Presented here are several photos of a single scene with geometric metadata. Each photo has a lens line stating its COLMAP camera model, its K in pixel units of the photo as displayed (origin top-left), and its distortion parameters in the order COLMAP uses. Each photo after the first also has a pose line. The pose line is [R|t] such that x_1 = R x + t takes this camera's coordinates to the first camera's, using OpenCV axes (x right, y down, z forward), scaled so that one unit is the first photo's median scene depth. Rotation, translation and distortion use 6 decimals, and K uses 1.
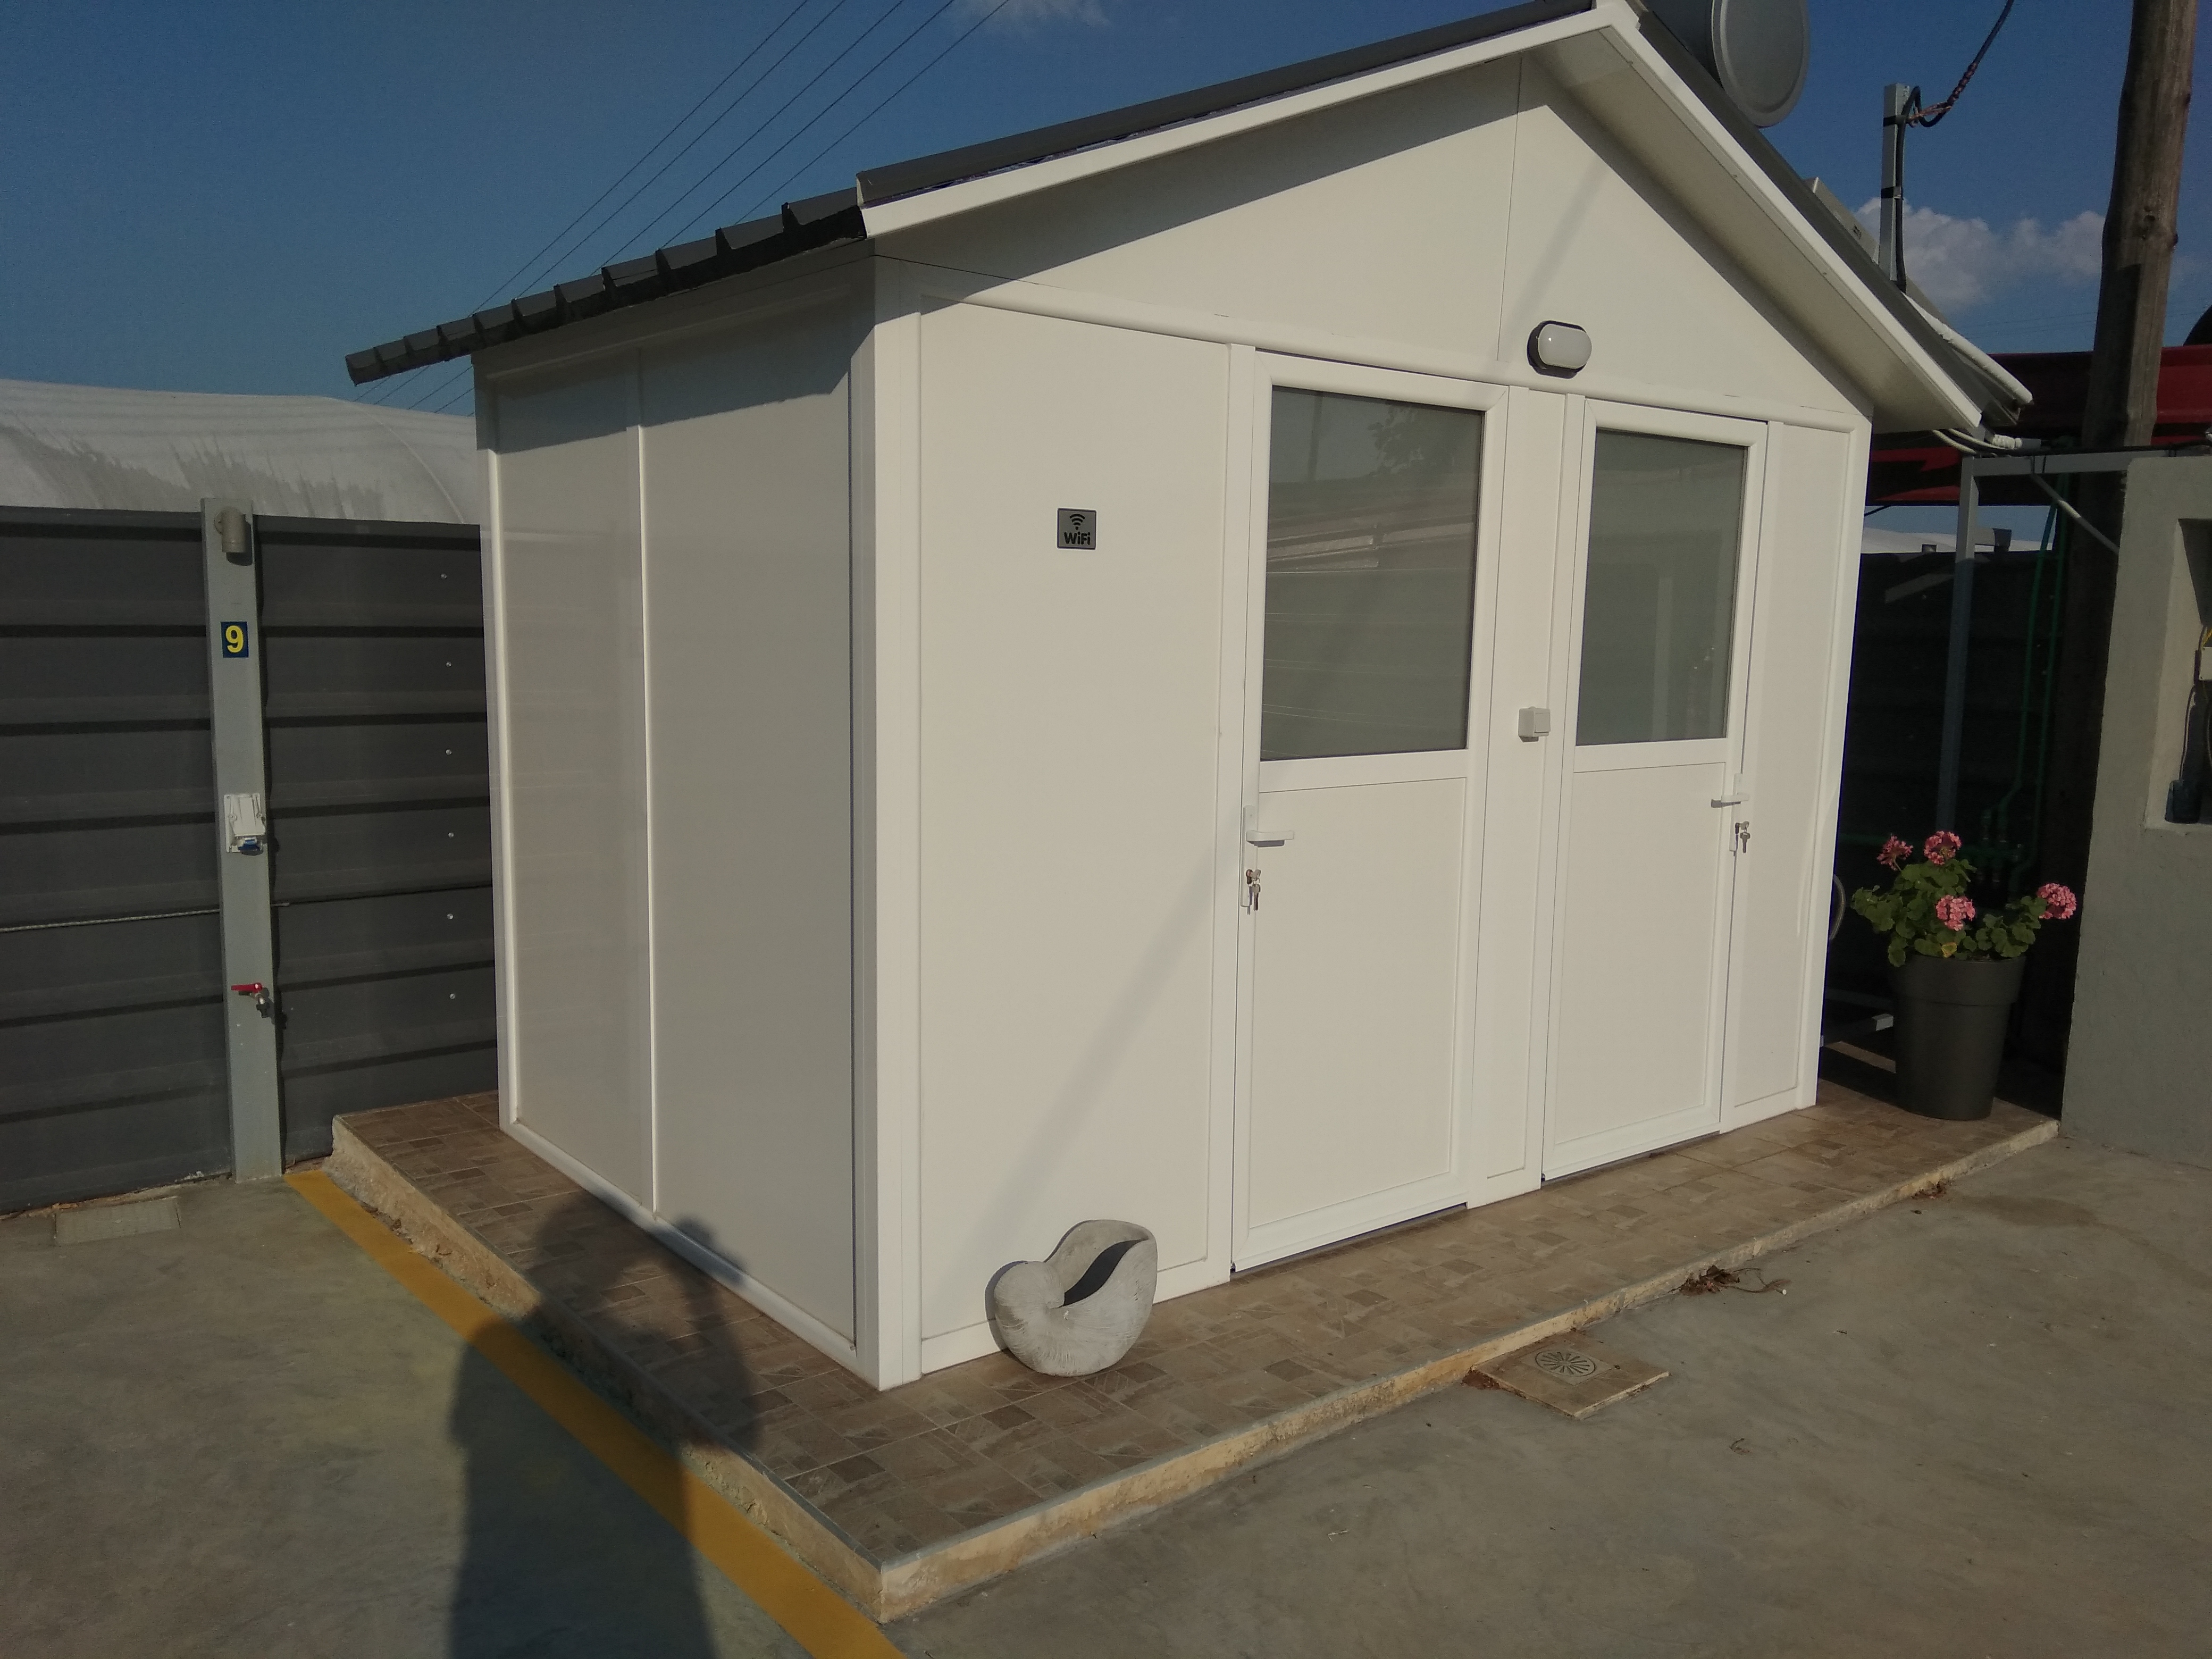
lens RADIAL K [[1738.3, 0, 1106.0], [0, 1738.3, 829.5], [0, 0, 1]] dist [0.001818, 0.001981]
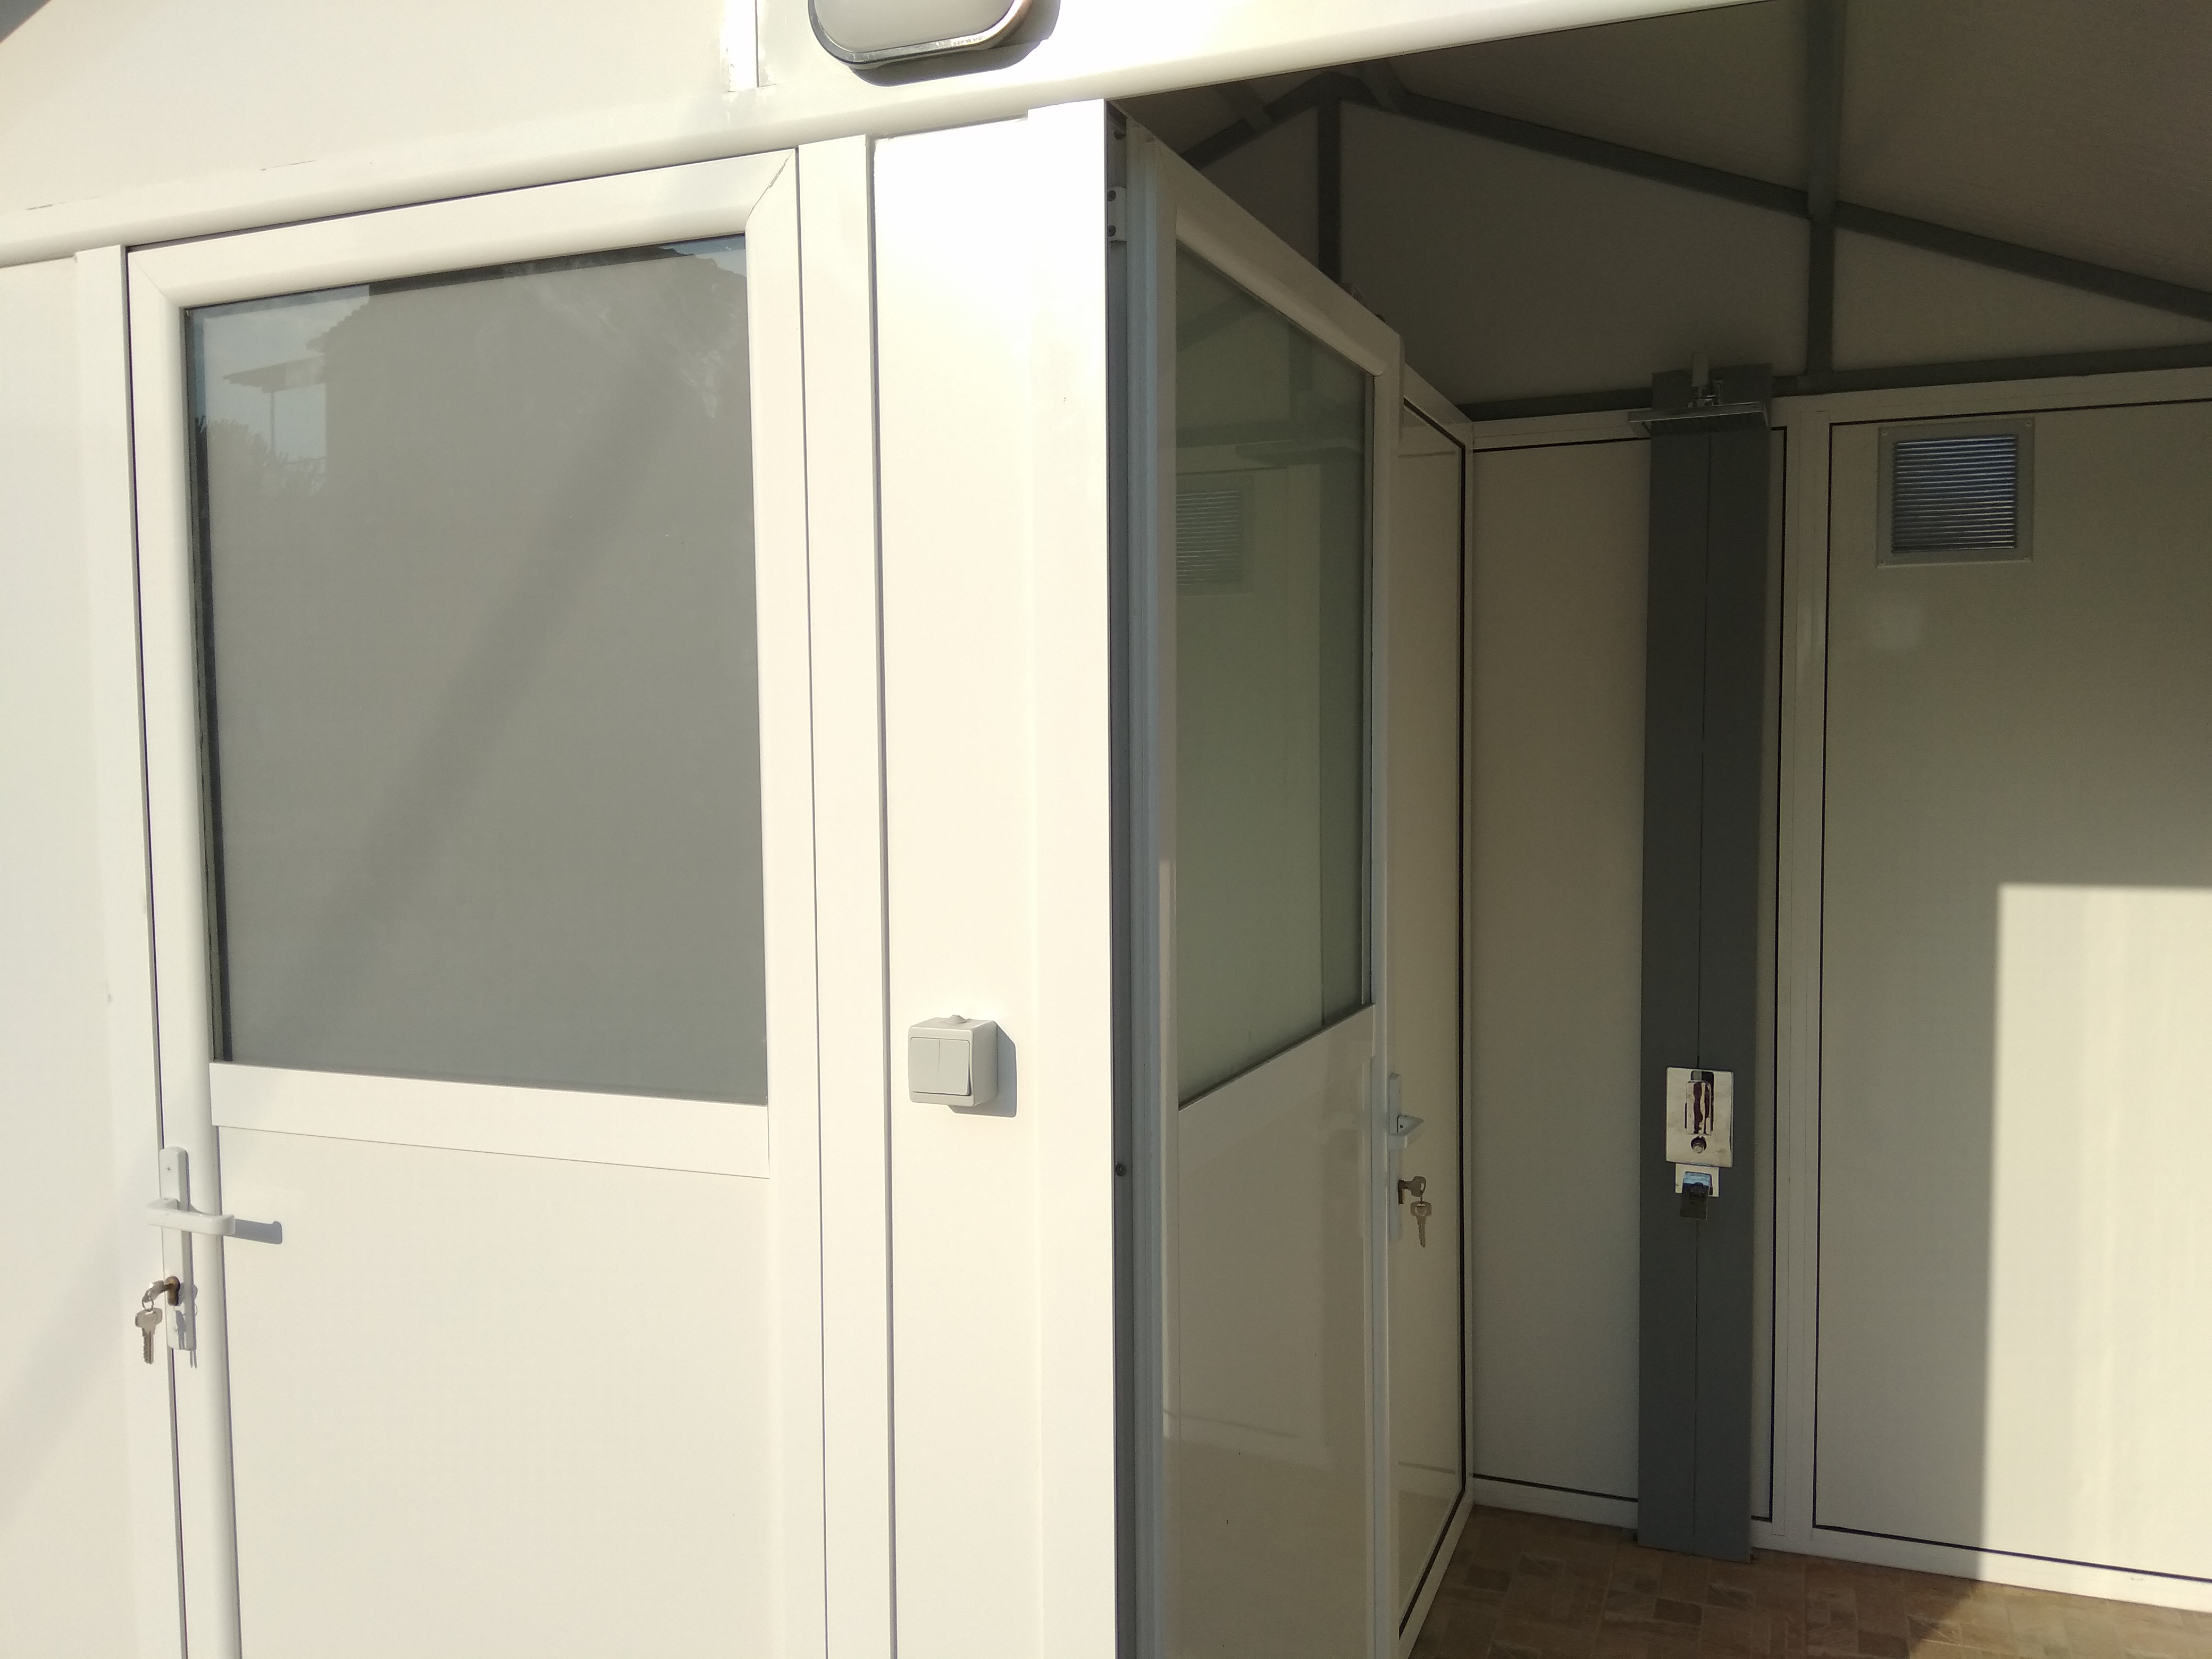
lens RADIAL K [[1738.3, 0, 1106.0], [0, 1738.3, 829.5], [0, 0, 1]] dist [0.001818, 0.001981]
pose [[0.499915, 0.025925, -0.865687, 0.621920], [-0.094970, 0.995165, -0.025041, -0.112391], [0.860852, 0.094732, 0.499960, 0.933756]]
